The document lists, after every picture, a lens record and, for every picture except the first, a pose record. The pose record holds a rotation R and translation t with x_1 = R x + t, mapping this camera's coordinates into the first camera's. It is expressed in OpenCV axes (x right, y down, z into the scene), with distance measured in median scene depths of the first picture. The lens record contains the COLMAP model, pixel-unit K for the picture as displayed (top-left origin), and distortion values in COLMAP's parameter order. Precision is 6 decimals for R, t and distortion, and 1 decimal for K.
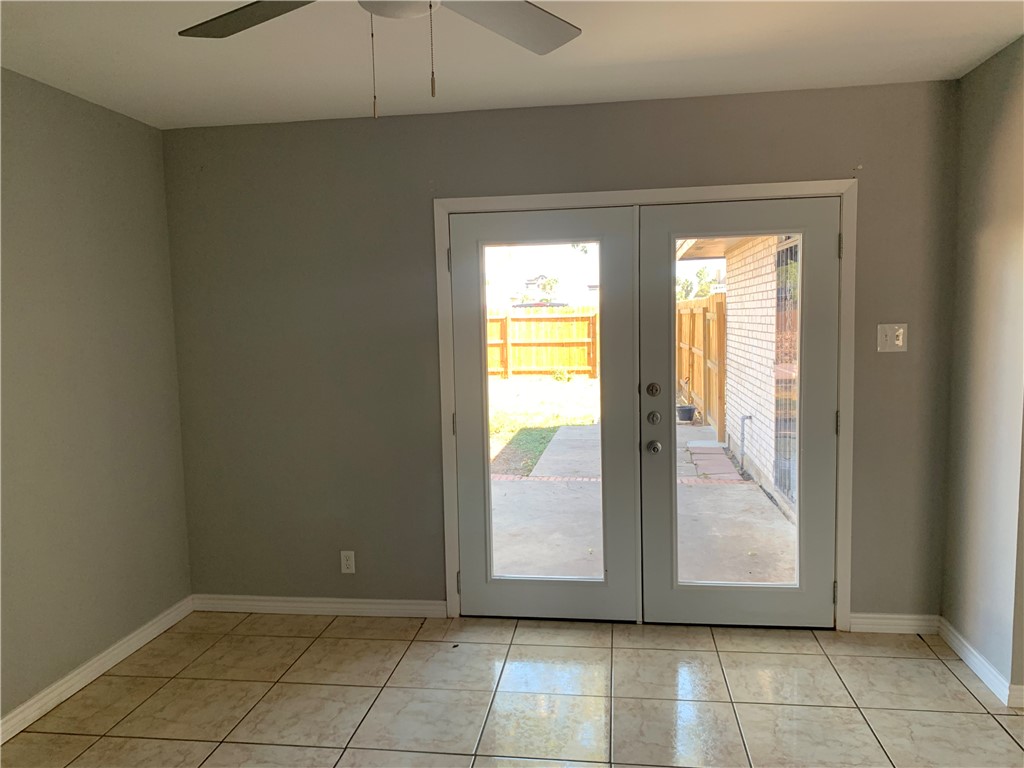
lens RADIAL K [[780.5, 0, 510.4], [0, 780.5, 387.6], [0, 0, 1]] dist [0.051114, -0.072302]
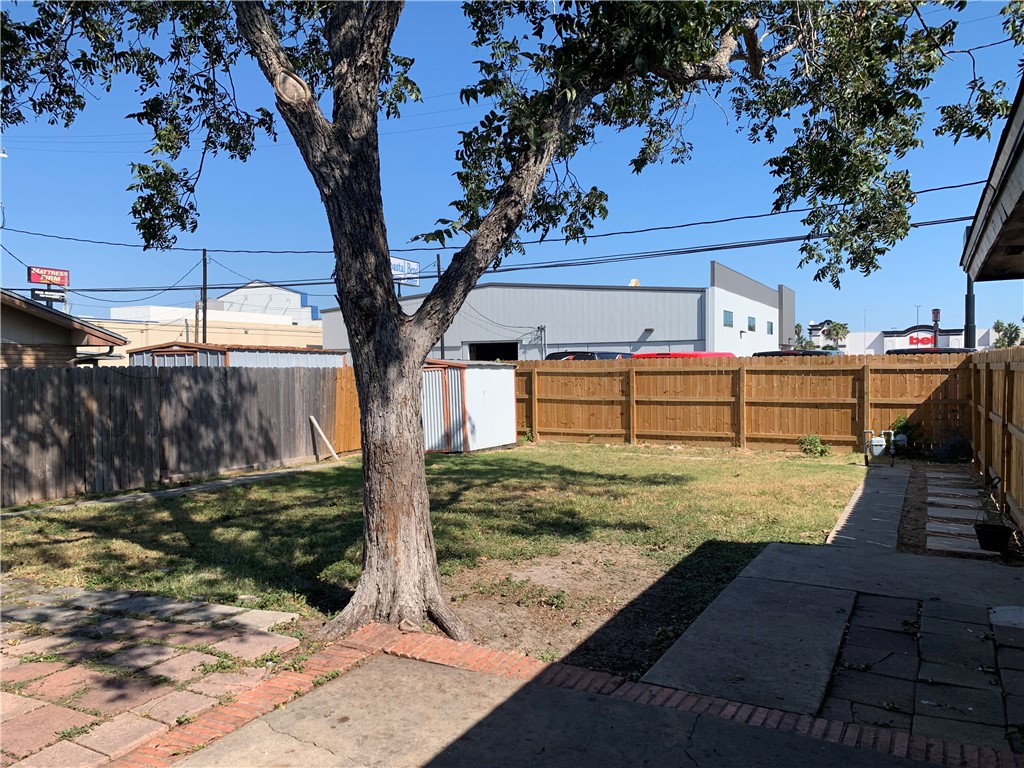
lens RADIAL K [[780.5, 0, 518.7], [0, 780.5, 380.0], [0, 0, 1]] dist [0.051114, -0.072302]
pose [[0.943657, 0.019022, -0.330378, 0.045817], [-0.041711, 0.997221, -0.061723, -0.020604], [0.328286, 0.072025, 0.941828, 0.179434]]
